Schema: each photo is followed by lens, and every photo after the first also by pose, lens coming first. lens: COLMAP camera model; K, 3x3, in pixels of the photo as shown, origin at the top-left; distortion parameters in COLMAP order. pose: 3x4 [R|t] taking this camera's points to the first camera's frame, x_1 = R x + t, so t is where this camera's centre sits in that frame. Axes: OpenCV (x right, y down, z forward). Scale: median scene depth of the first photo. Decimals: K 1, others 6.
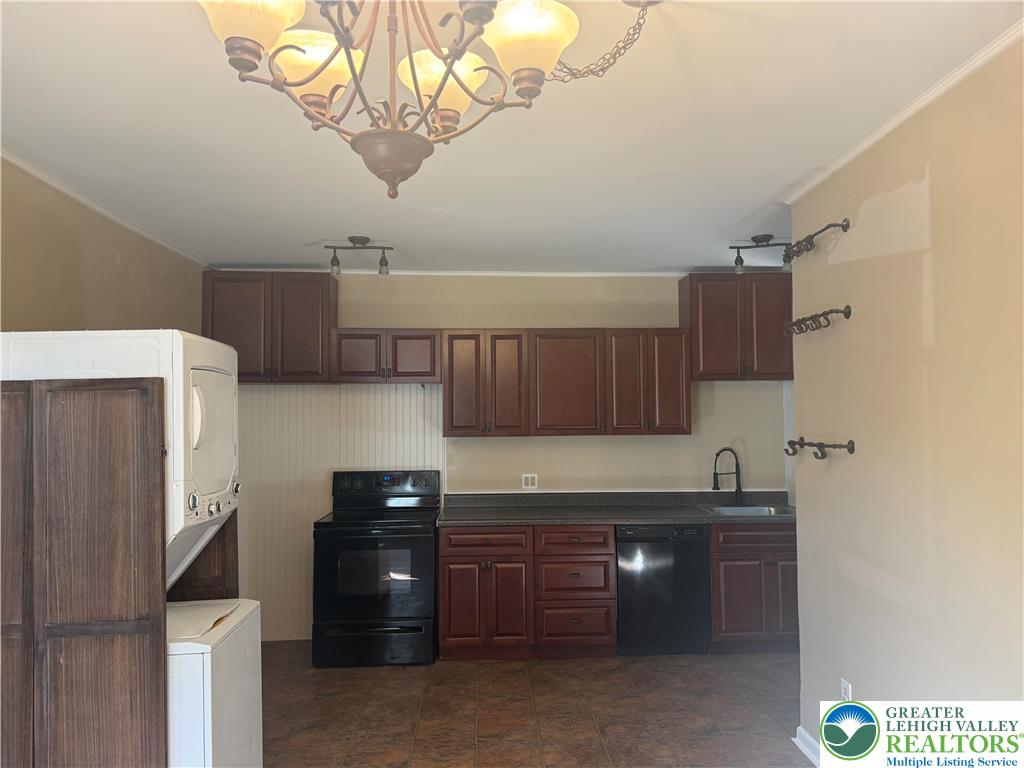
lens RADIAL K [[722.8, 0, 510.7], [0, 722.8, 384.3], [0, 0, 1]] dist [-0.004138, -0.017410]
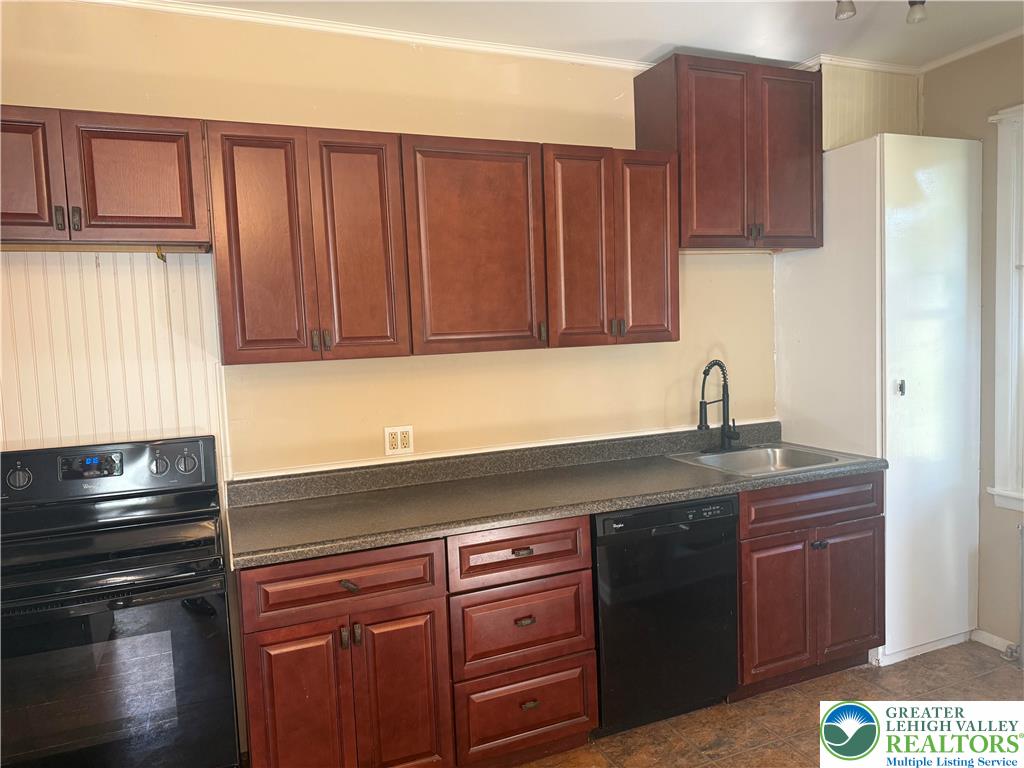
lens RADIAL K [[722.8, 0, 519.4], [0, 722.8, 387.7], [0, 0, 1]] dist [-0.004138, -0.017410]
pose [[0.929104, -0.058443, 0.365170, -0.084007], [0.014581, 0.992455, 0.121737, 0.033151], [-0.369530, -0.107782, 0.922947, 0.489699]]
